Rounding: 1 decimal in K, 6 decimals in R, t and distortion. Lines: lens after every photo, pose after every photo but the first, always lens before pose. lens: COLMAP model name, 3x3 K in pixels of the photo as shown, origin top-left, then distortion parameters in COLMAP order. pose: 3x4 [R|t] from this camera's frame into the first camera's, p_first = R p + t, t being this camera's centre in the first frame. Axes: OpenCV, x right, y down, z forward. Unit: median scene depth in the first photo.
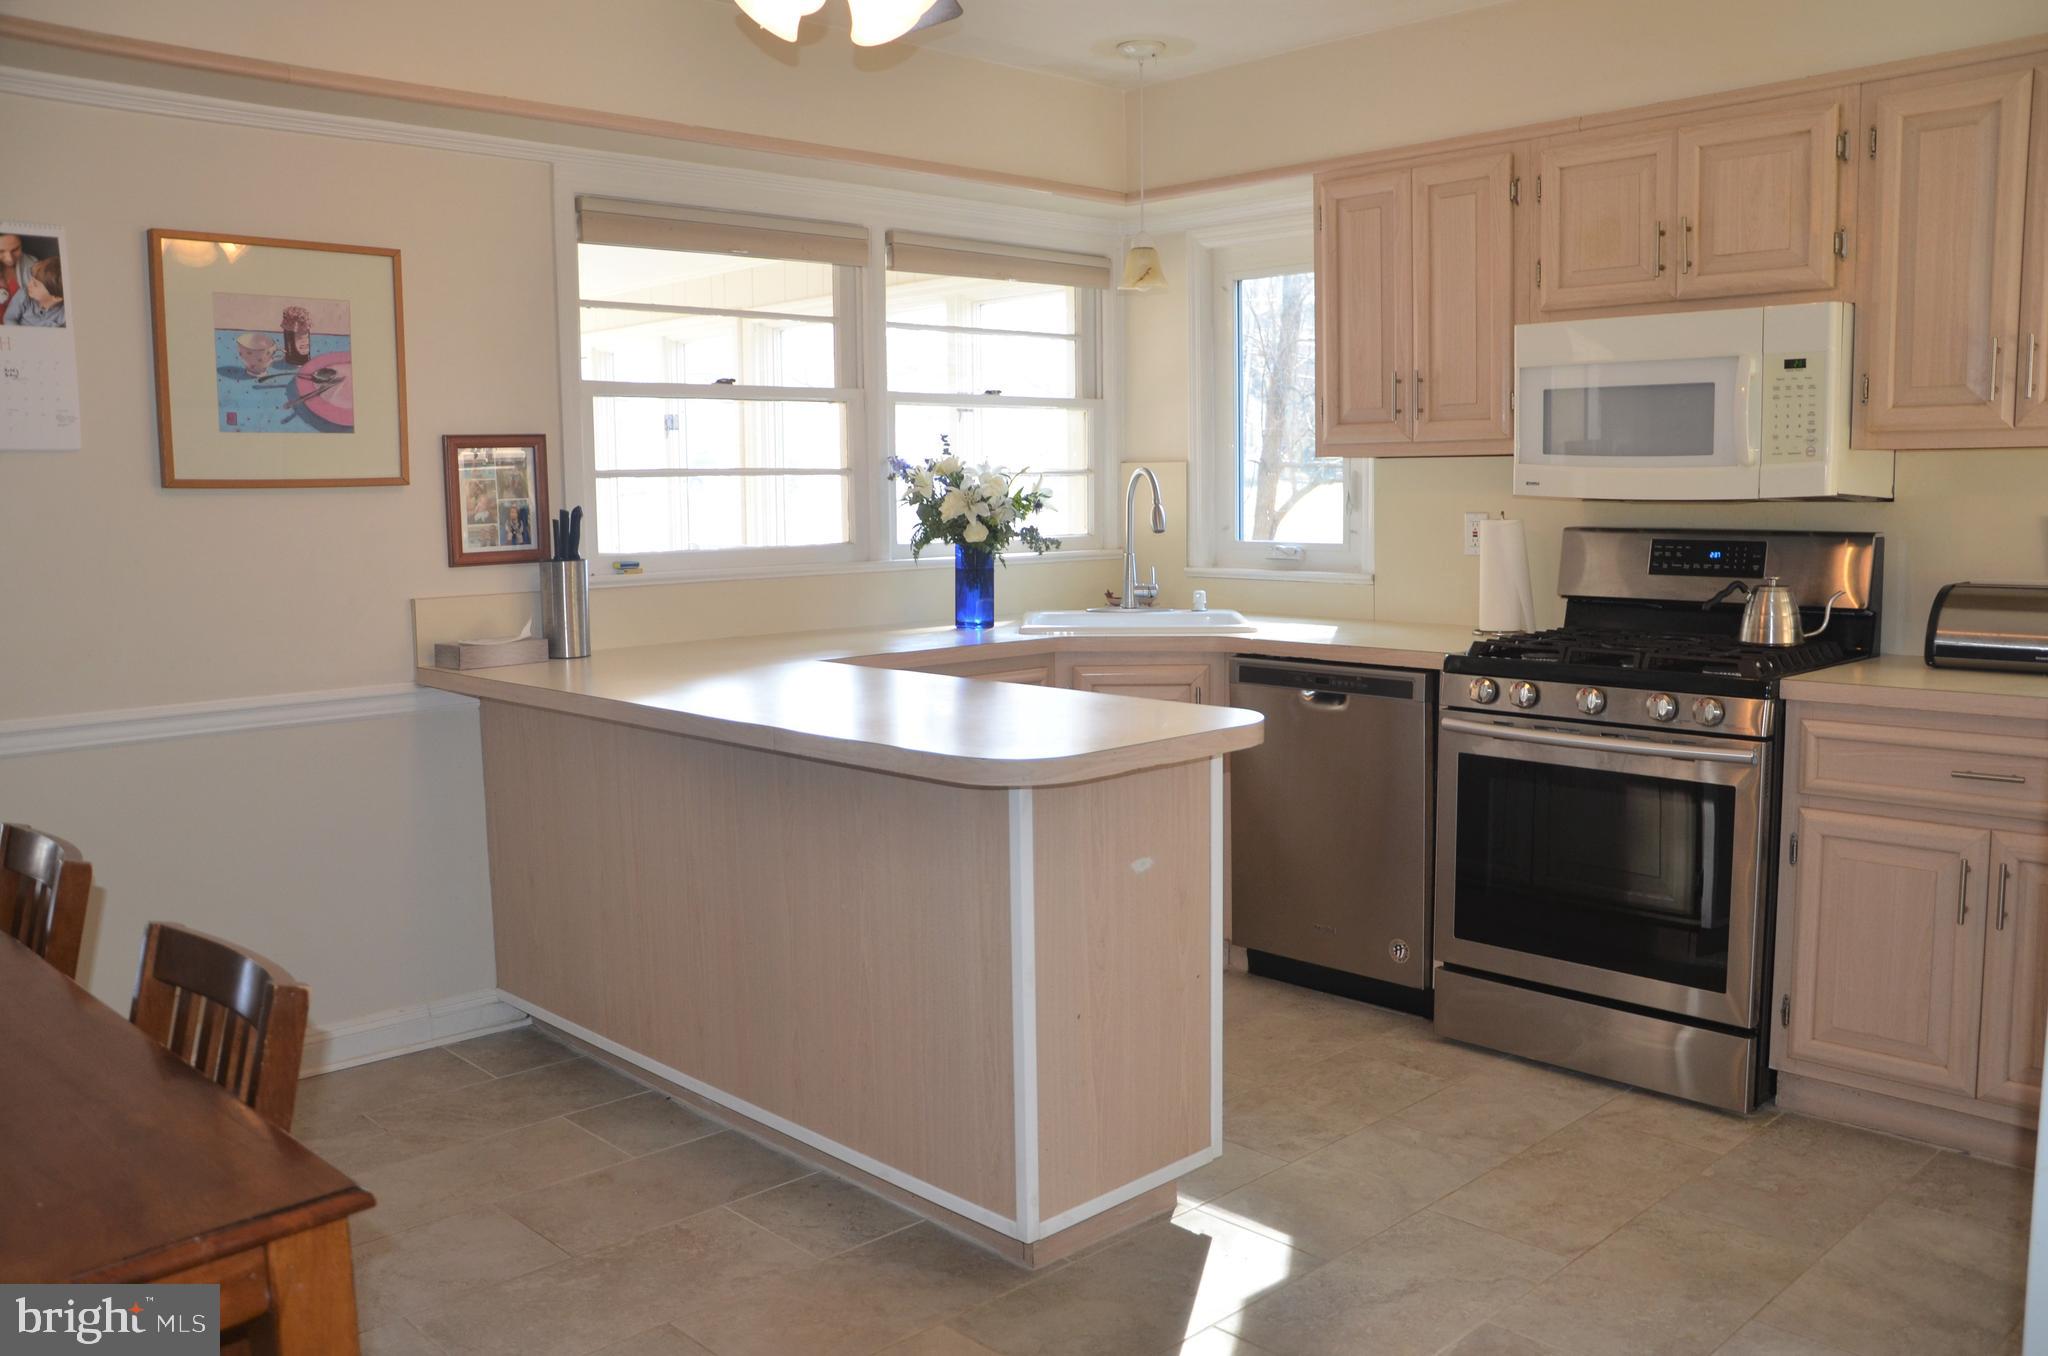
lens RADIAL K [[1662.2, 0, 1026.6], [0, 1662.2, 677.7], [0, 0, 1]] dist [-0.150266, 0.155983]
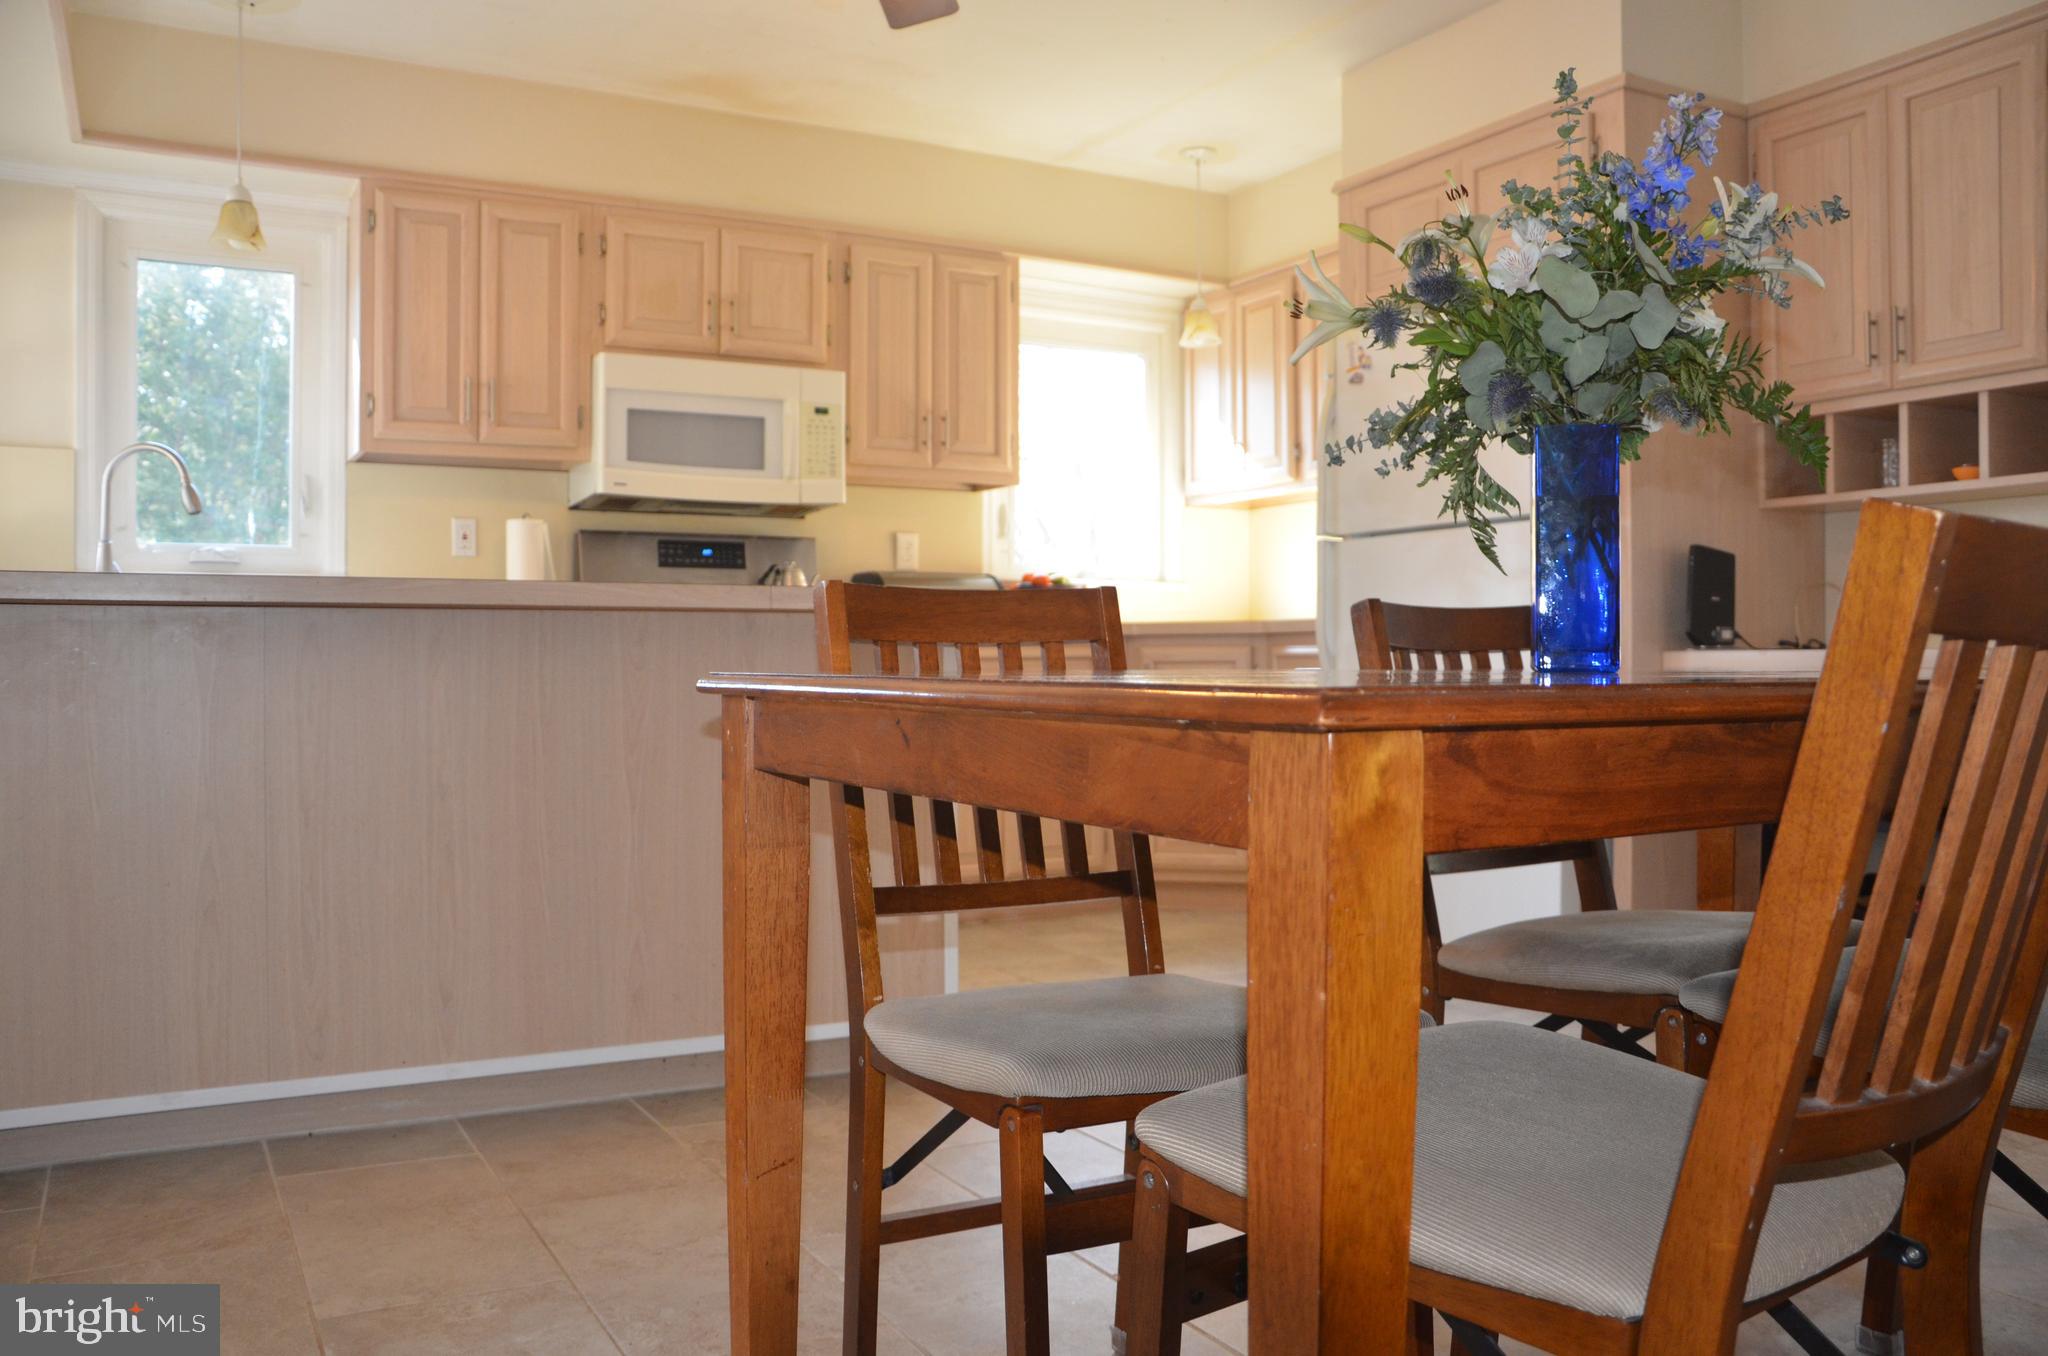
lens RADIAL K [[1650.5, 0, 1028.1], [0, 1650.5, 681.3], [0, 0, 1]] dist [-0.152887, 0.148510]
pose [[0.259832, 0.003649, 0.965647, -0.842955], [0.111344, 0.993210, -0.033714, 0.108431], [-0.959213, 0.116279, 0.257661, 0.457216]]
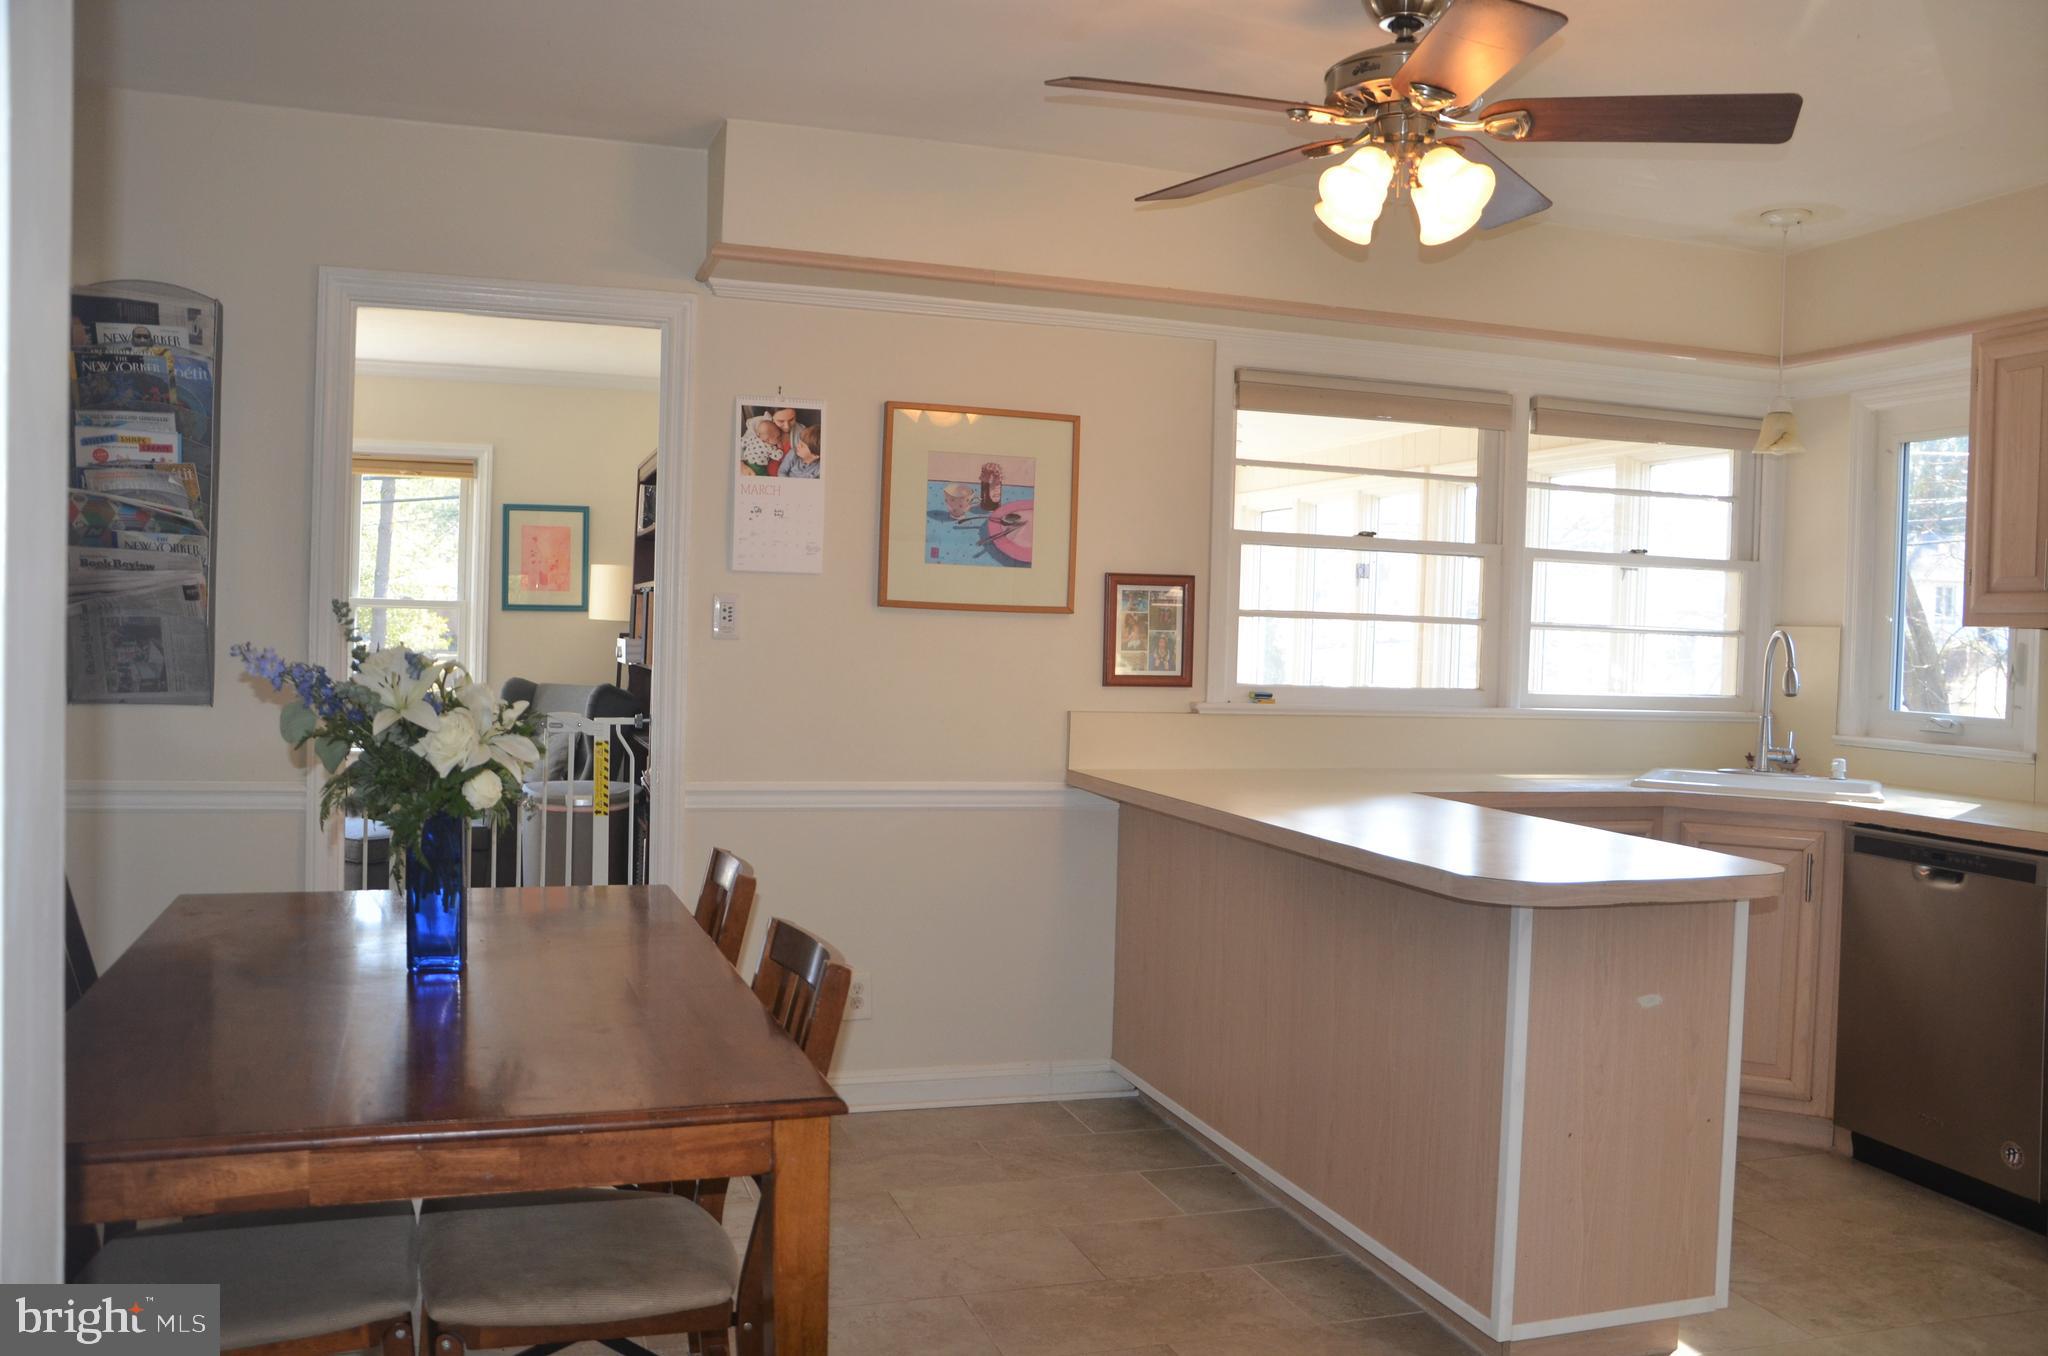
lens RADIAL K [[1662.2, 0, 1026.6], [0, 1662.2, 677.7], [0, 0, 1]] dist [-0.150266, 0.155983]
pose [[0.898655, 0.053311, -0.435404, 0.118369], [-0.092167, 0.993378, -0.068599, 0.013096], [0.428863, 0.101777, 0.897618, -0.086972]]
